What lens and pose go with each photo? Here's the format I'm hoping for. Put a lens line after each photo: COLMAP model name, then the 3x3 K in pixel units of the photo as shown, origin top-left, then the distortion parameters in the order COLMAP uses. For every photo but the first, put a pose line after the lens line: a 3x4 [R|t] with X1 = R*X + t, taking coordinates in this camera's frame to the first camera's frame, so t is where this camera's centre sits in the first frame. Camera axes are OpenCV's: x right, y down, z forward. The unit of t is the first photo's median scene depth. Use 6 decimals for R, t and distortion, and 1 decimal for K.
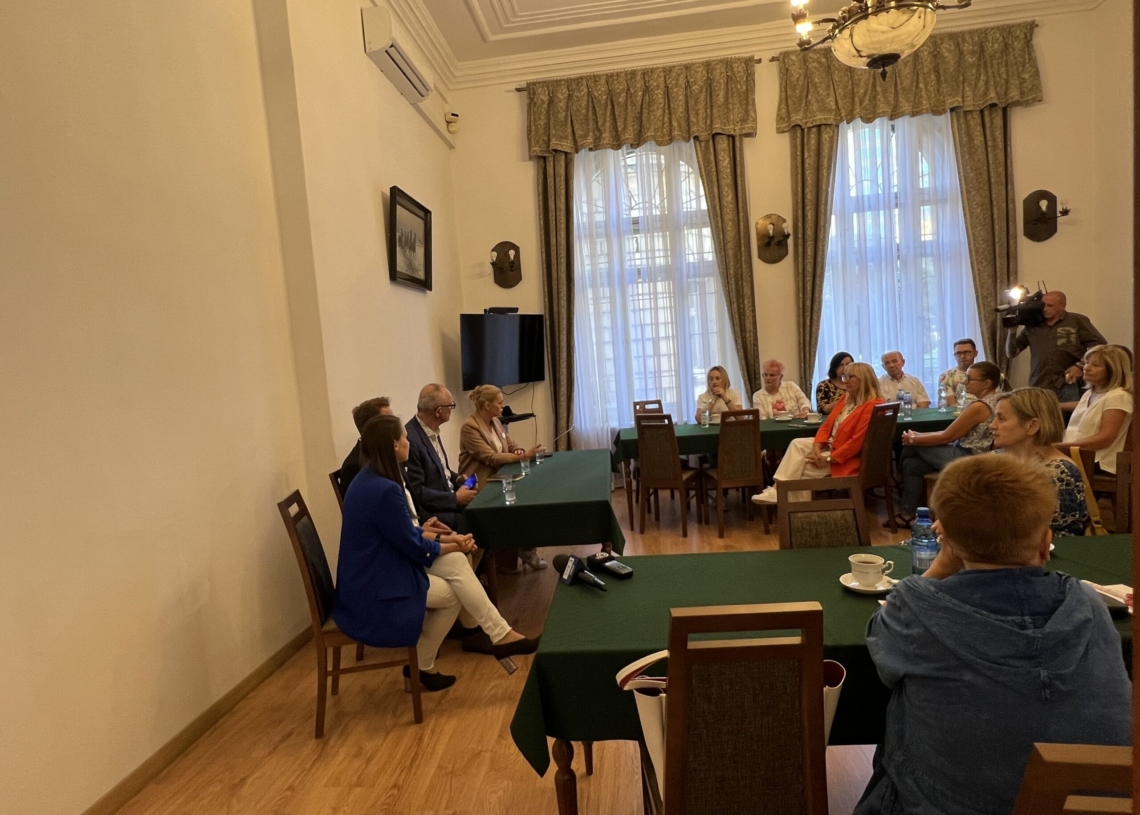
lens RADIAL K [[638.5, 0, 570.0], [0, 638.5, 407.5], [0, 0, 1]] dist [0.000992, 0.000645]
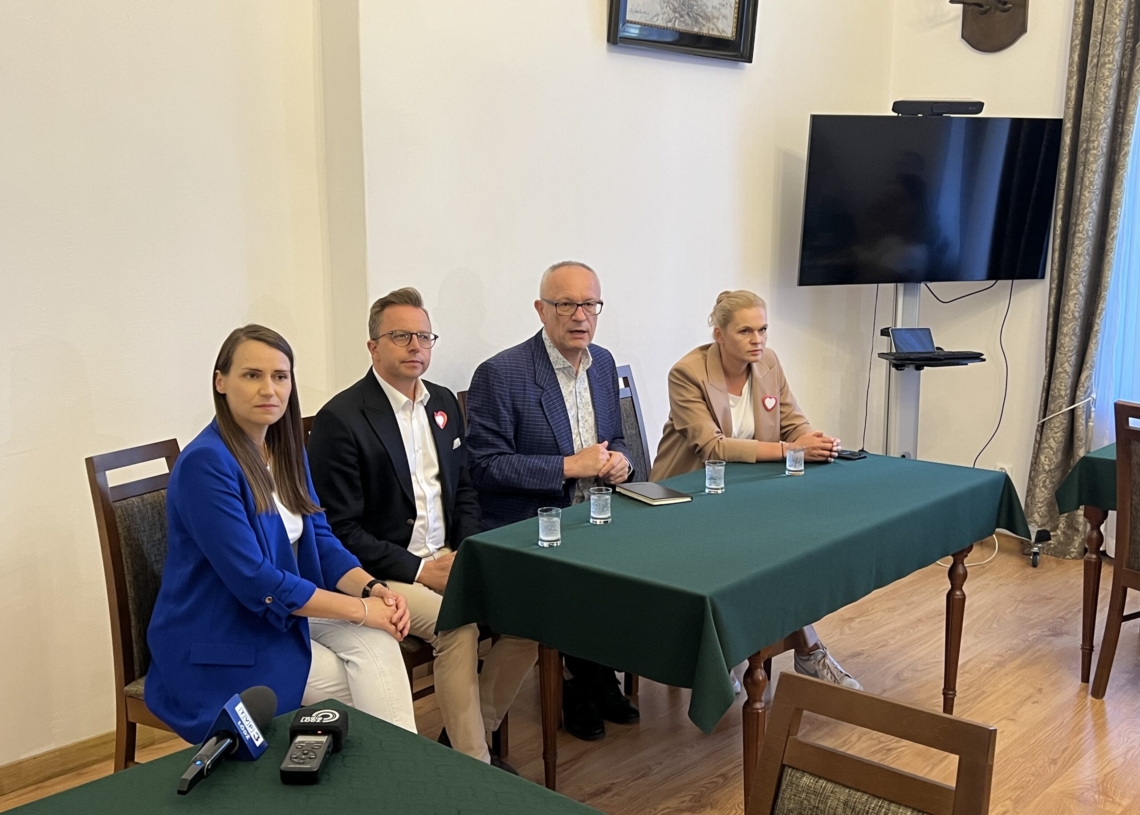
lens RADIAL K [[1300.1, 0, 570.0], [0, 1300.1, 407.5], [0, 0, 1]] dist [0.071748, -0.062261]
pose [[0.804185, 0.170137, -0.569509, 0.230117], [-0.113575, 0.984488, 0.133734, -0.042580], [0.583428, -0.042865, 0.811033, 0.127542]]
